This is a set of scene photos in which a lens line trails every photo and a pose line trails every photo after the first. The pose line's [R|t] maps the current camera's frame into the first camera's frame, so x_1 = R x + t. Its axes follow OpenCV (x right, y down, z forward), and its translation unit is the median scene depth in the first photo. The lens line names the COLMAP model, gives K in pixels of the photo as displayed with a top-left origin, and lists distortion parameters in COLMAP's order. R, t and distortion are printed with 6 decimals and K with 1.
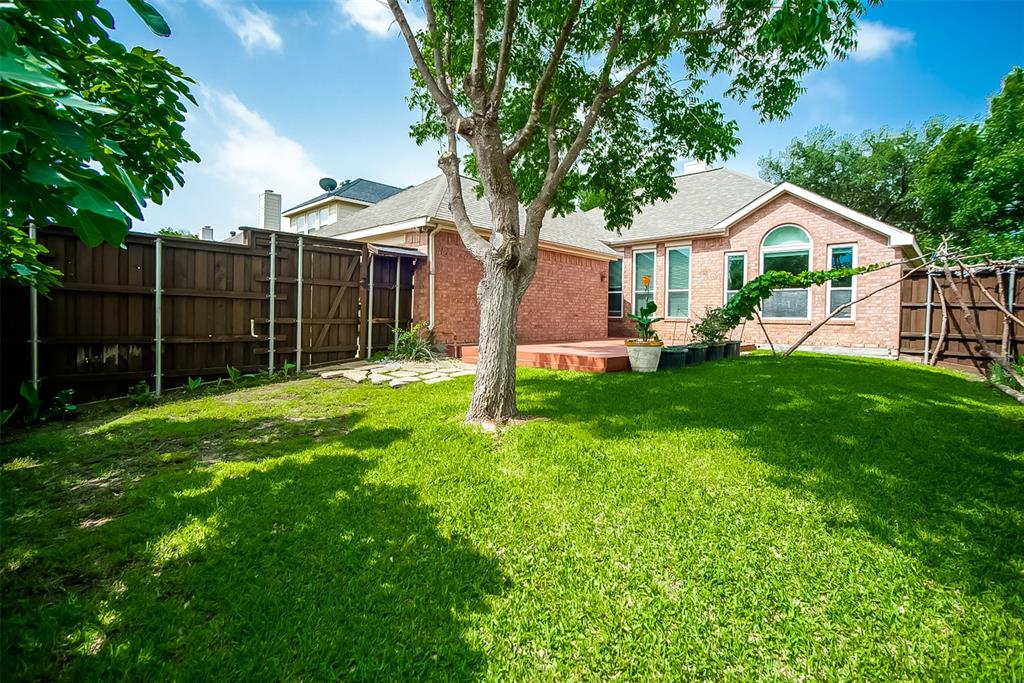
lens RADIAL K [[531.4, 0, 507.4], [0, 531.4, 338.9], [0, 0, 1]] dist [-0.015640, 0.000629]
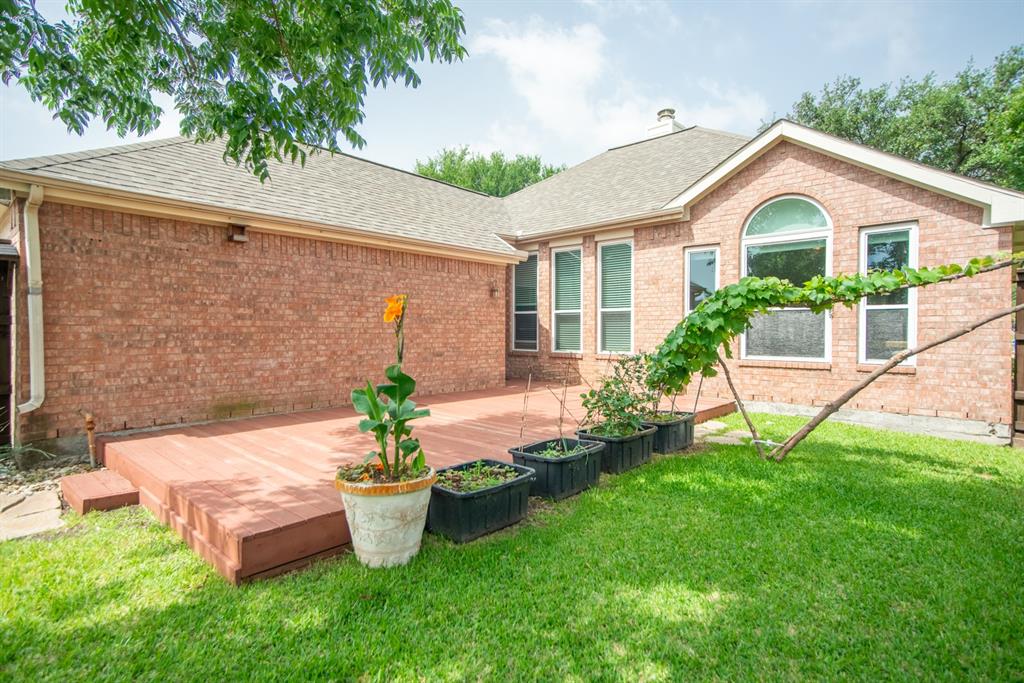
lens RADIAL K [[545.1, 0, 512.0], [0, 545.1, 341.5], [0, 0, 1]] dist [0.021942, 0.001001]
pose [[0.999916, -0.012935, -0.000700, 0.229097], [0.012923, 0.999811, -0.014550, -0.052981], [0.000888, 0.014539, 0.999894, 0.404844]]
